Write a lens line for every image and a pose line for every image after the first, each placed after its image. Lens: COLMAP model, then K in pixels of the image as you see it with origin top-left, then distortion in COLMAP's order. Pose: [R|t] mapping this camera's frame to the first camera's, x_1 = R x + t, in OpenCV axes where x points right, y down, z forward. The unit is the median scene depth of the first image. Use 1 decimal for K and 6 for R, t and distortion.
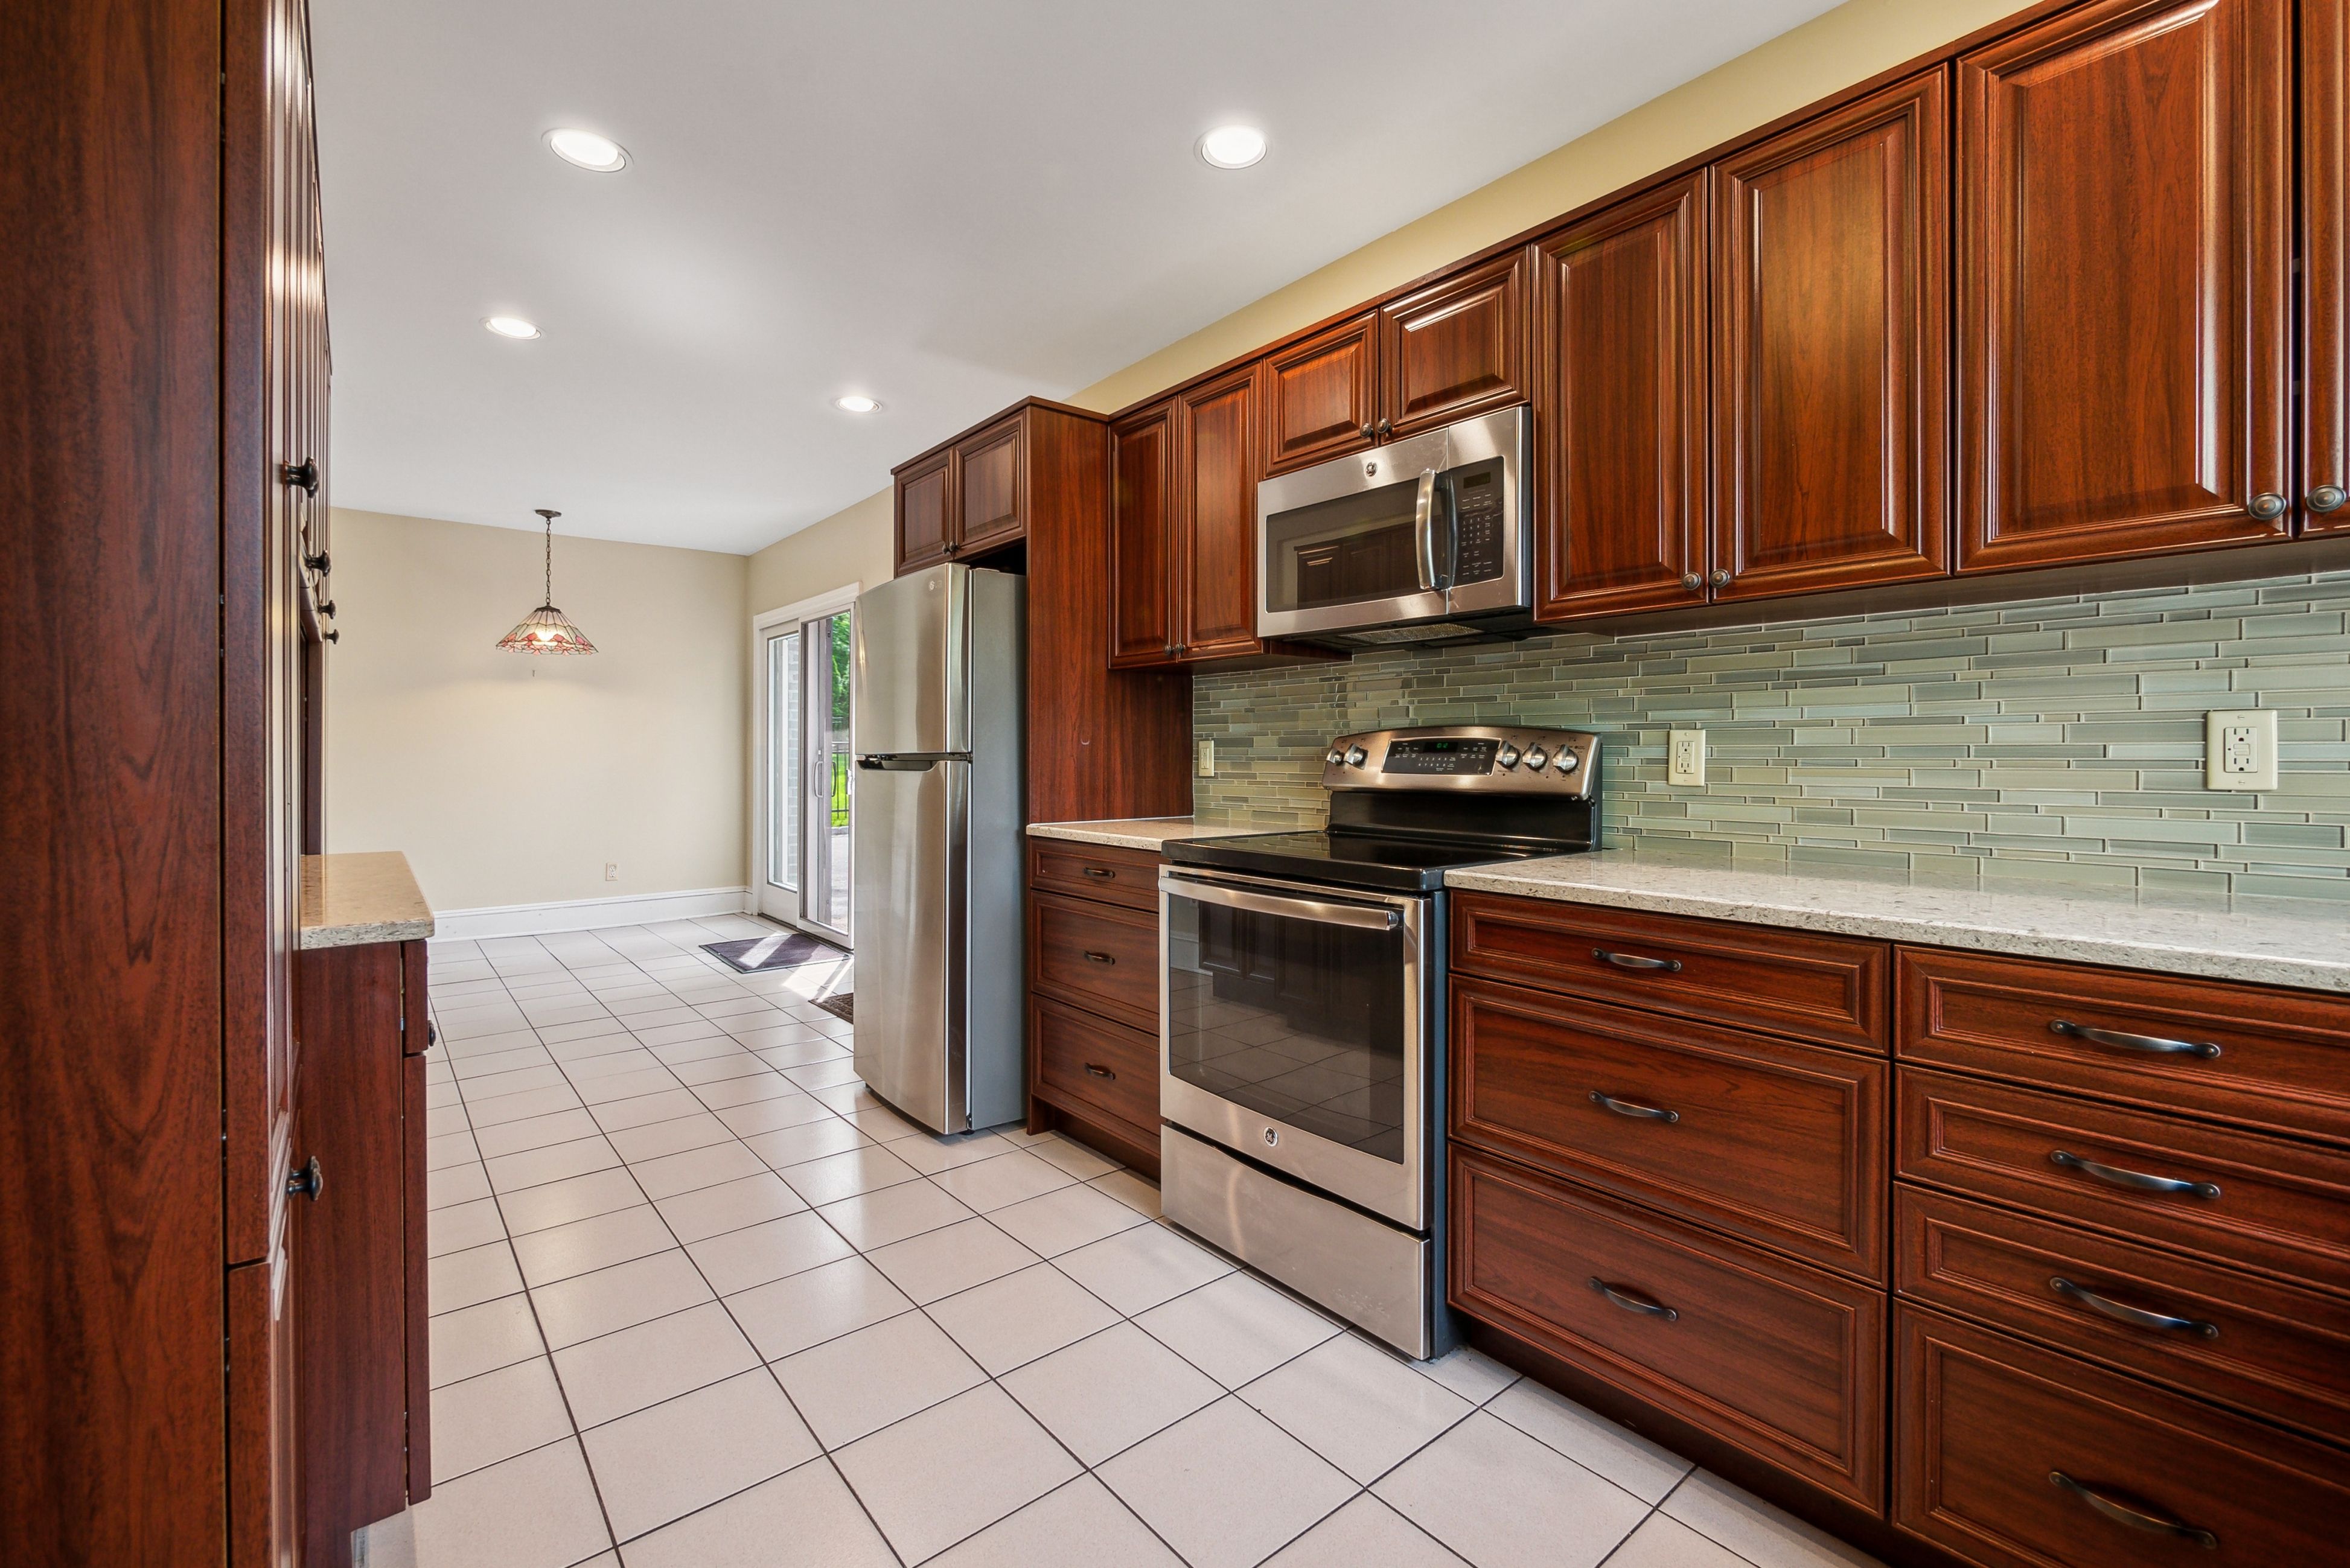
lens RADIAL K [[995.9, 0, 1176.1], [0, 995.9, 771.6], [0, 0, 1]] dist [-0.007197, -0.000267]
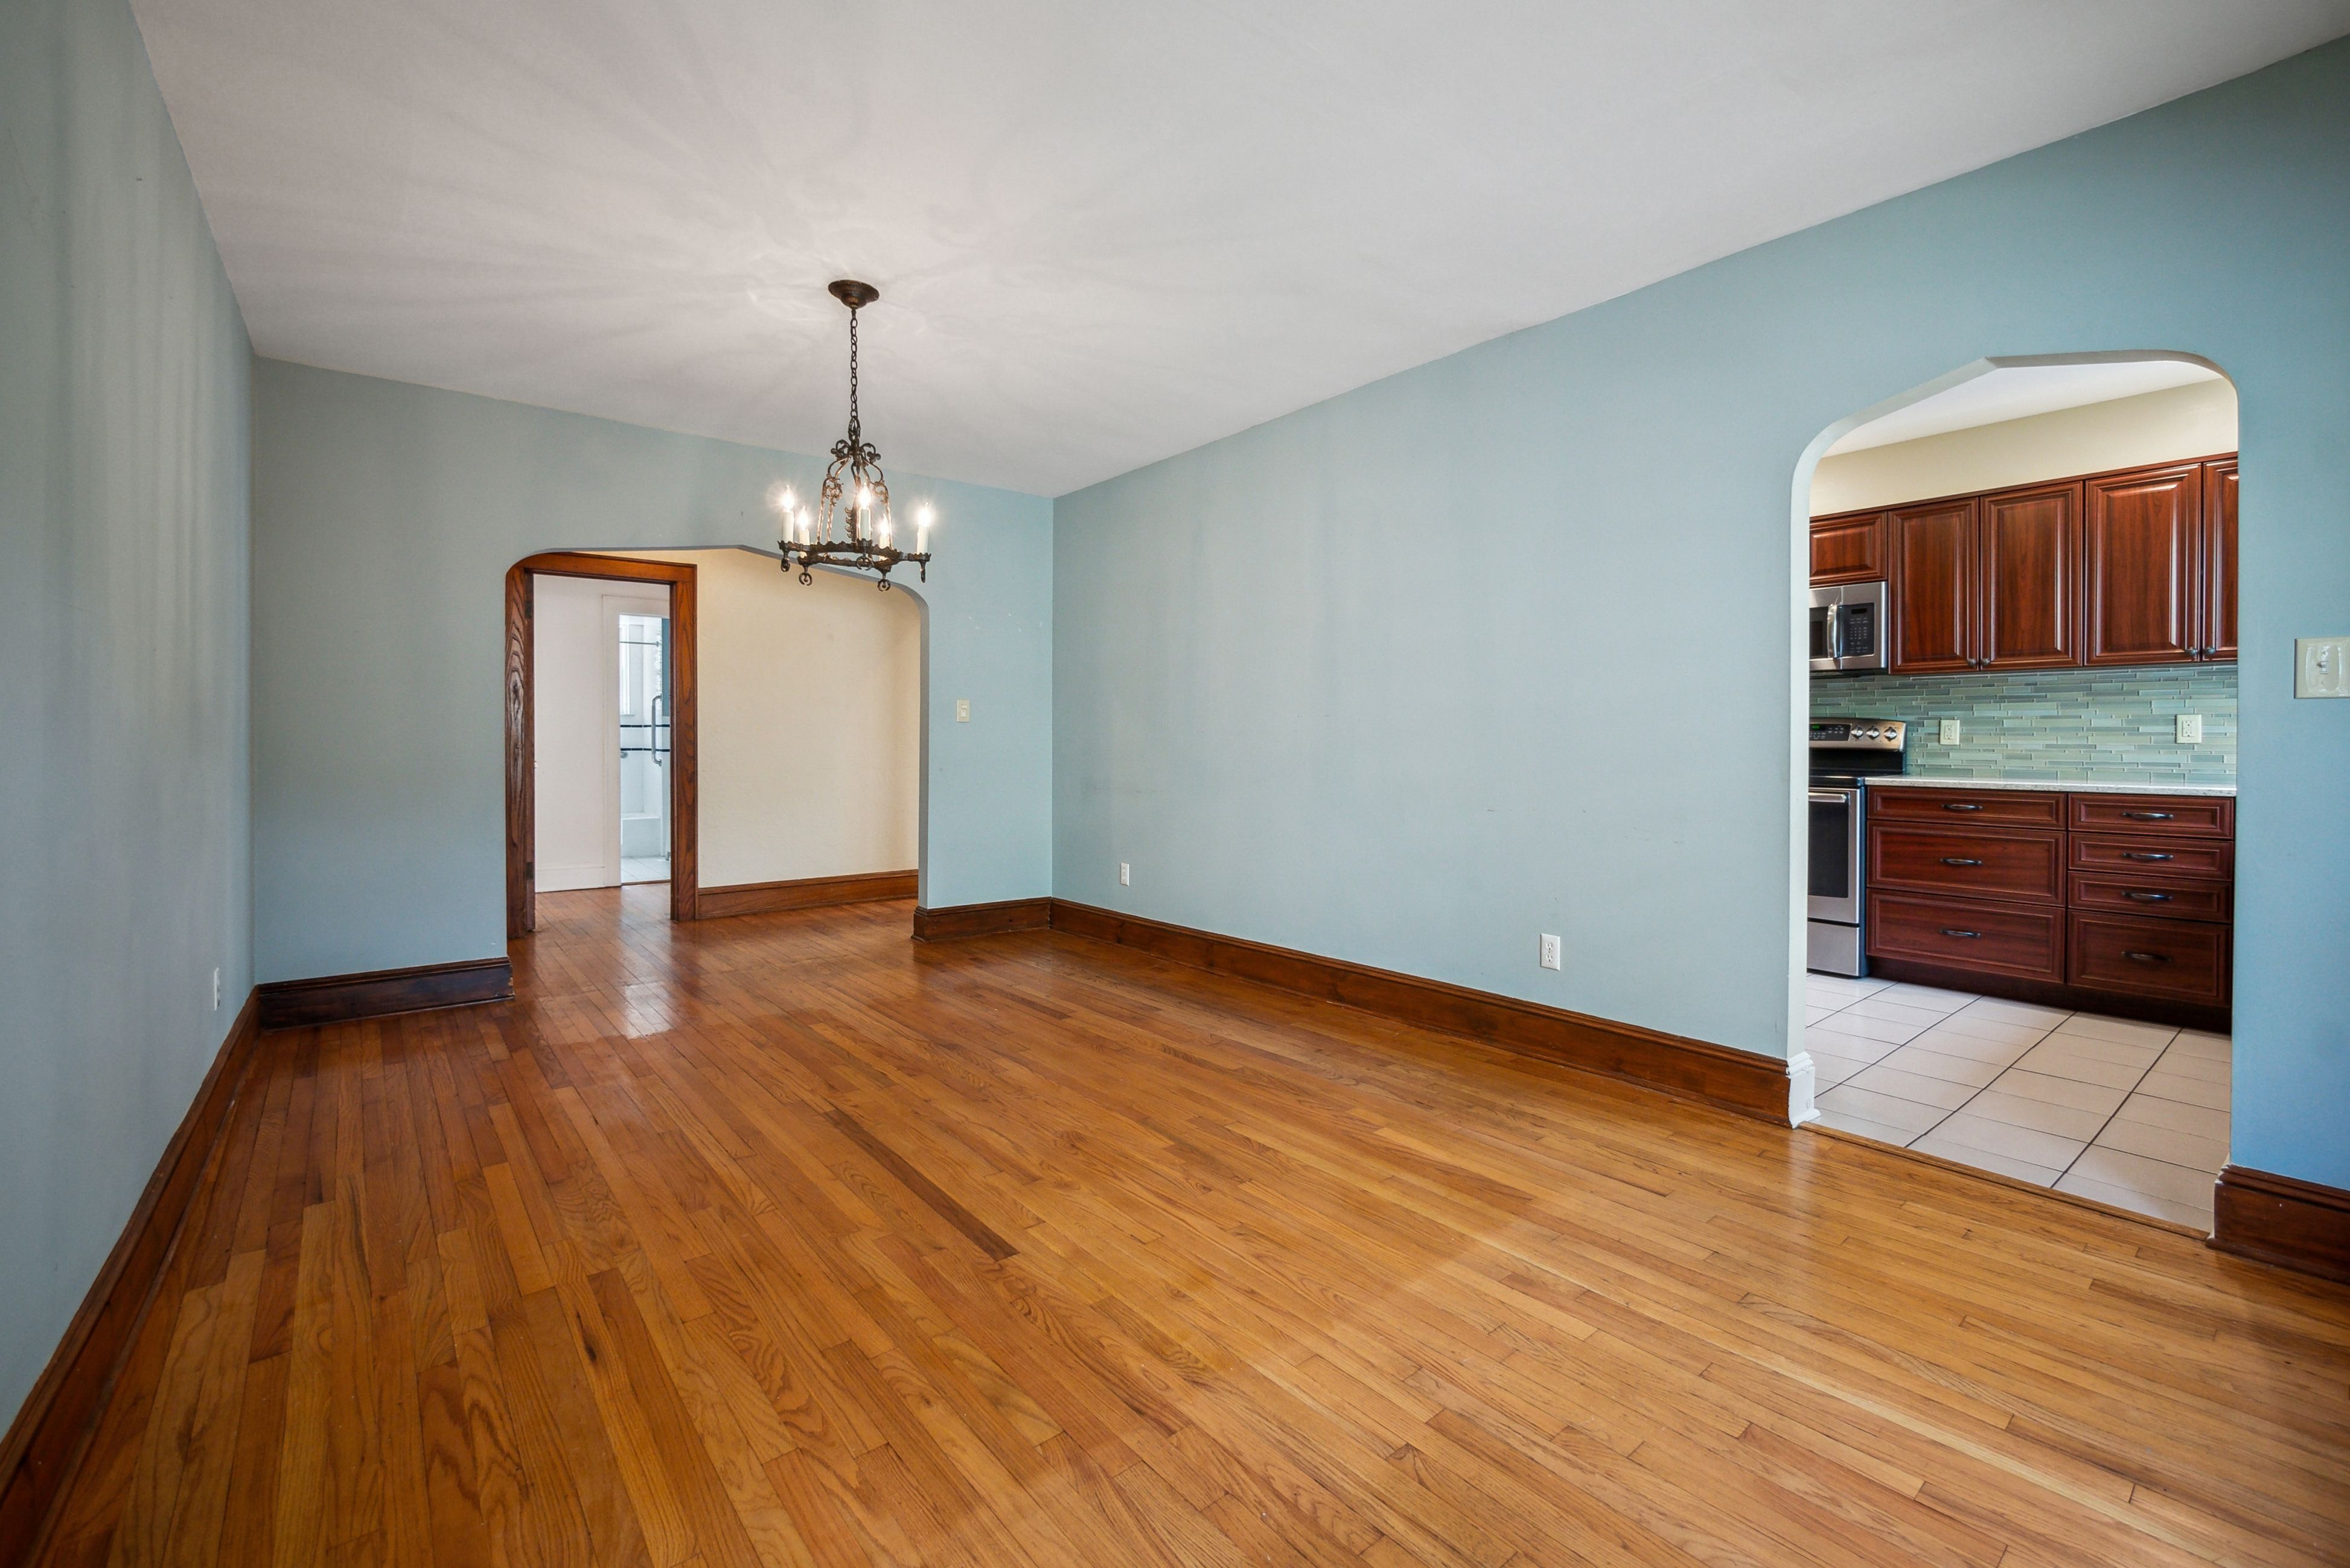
lens RADIAL K [[995.9, 0, 1169.5], [0, 995.9, 753.8], [0, 0, 1]] dist [-0.007197, -0.000267]
pose [[0.999812, -0.002274, -0.019252, -1.487179], [0.002360, 0.999987, 0.004461, 0.025291], [0.019242, -0.004506, 0.999805, -1.573327]]
